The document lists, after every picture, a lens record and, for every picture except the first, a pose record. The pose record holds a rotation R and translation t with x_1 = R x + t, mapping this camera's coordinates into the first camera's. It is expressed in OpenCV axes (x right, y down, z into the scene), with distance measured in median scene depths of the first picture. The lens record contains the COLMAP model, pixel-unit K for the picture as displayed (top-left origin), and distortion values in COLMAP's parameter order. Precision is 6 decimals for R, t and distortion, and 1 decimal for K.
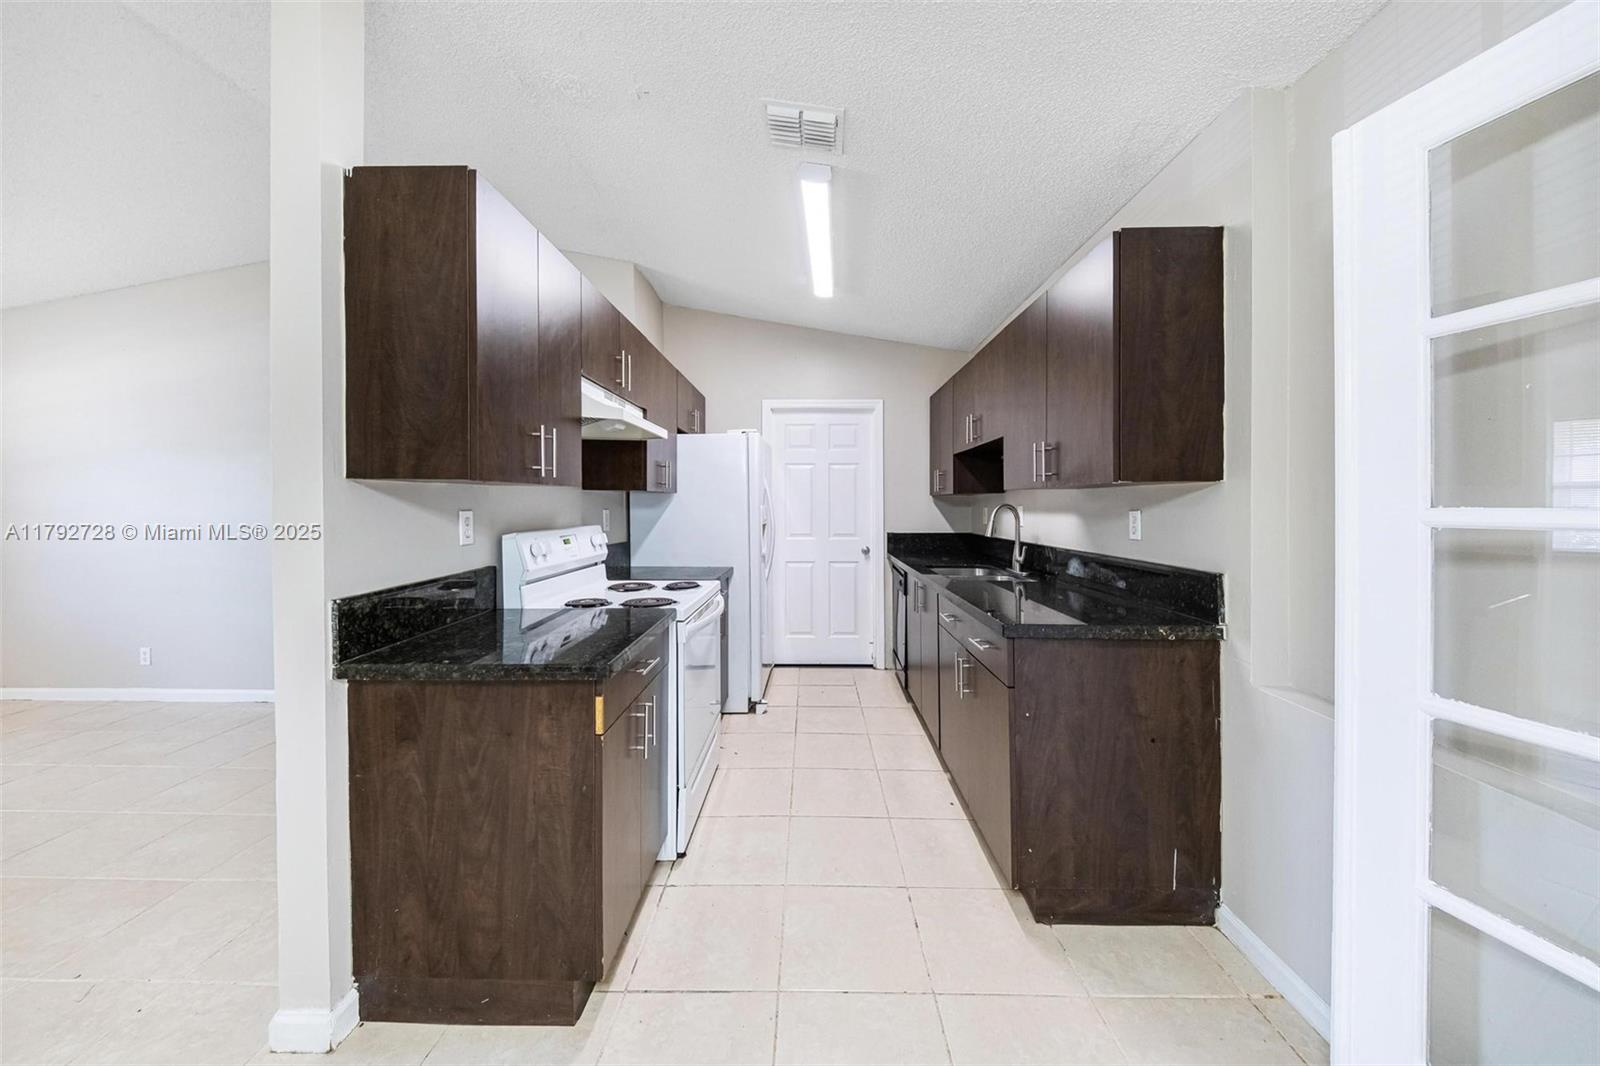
lens RADIAL K [[554.6, 0, 806.8], [0, 554.6, 505.6], [0, 0, 1]] dist [0.000303, -0.000129]
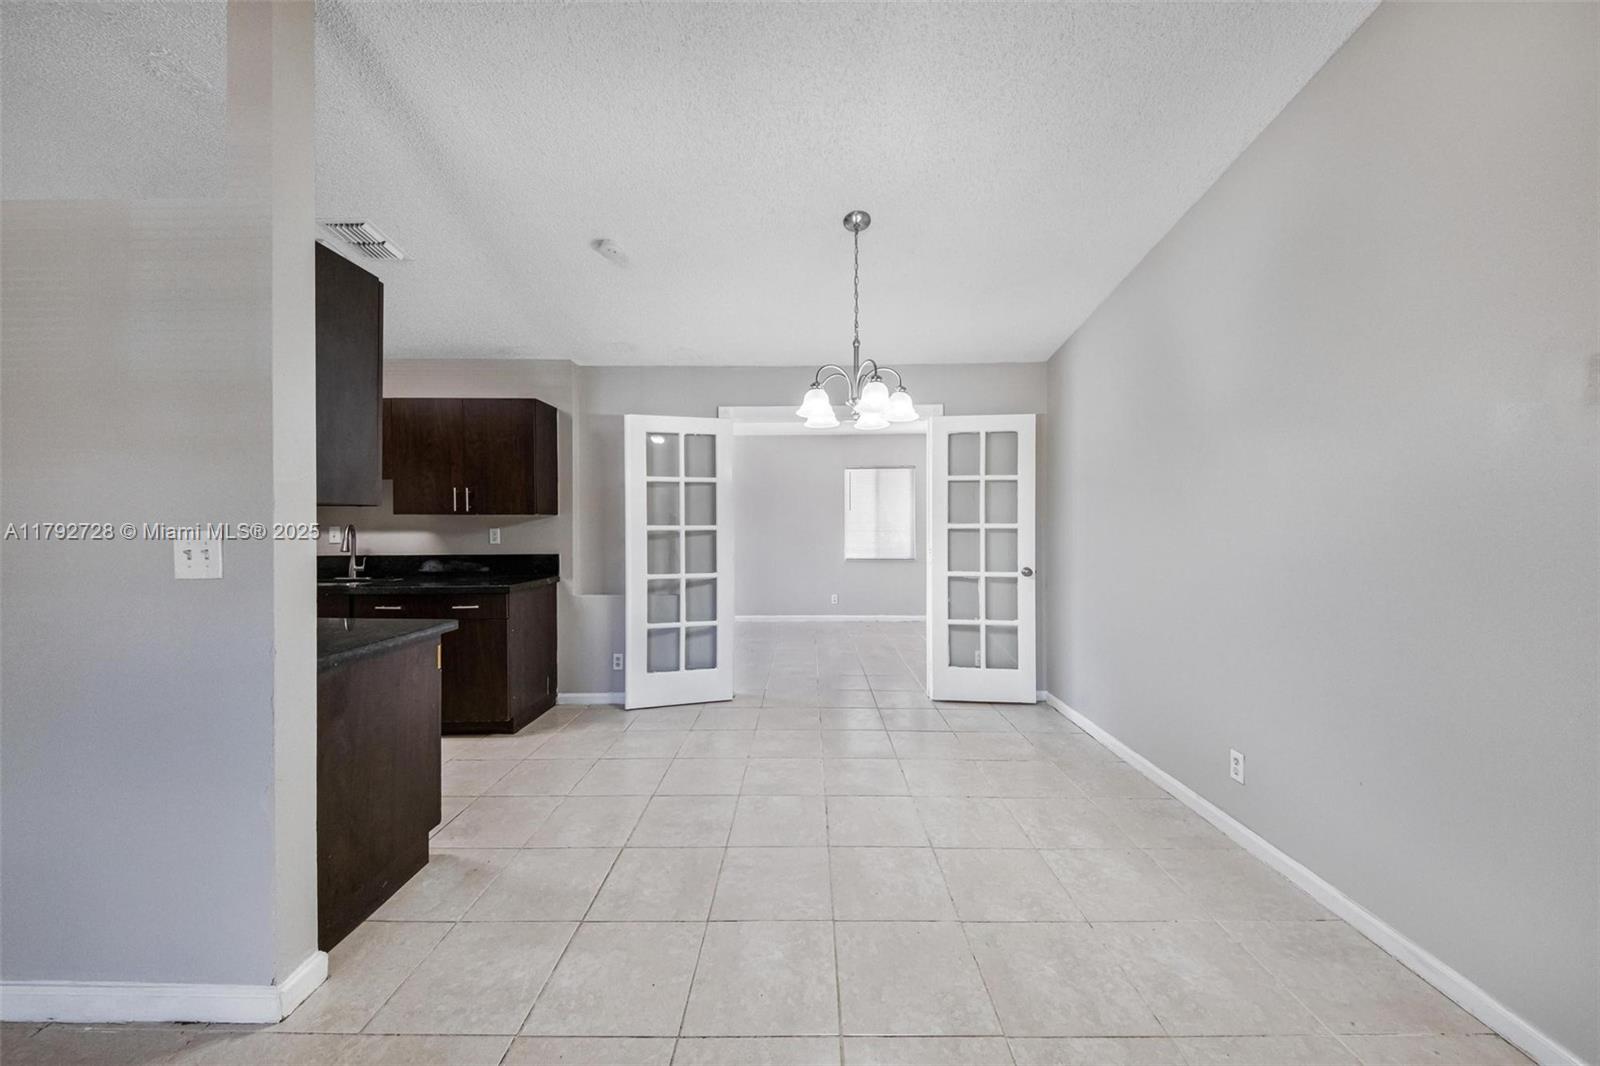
lens RADIAL K [[554.6, 0, 795.1], [0, 554.6, 532.1], [0, 0, 1]] dist [0.000303, -0.000129]
pose [[0.002053, -0.012961, 0.999914, -1.532606], [0.006343, 0.999896, 0.012947, 0.004305], [-0.999978, 0.006316, 0.002135, -0.023637]]
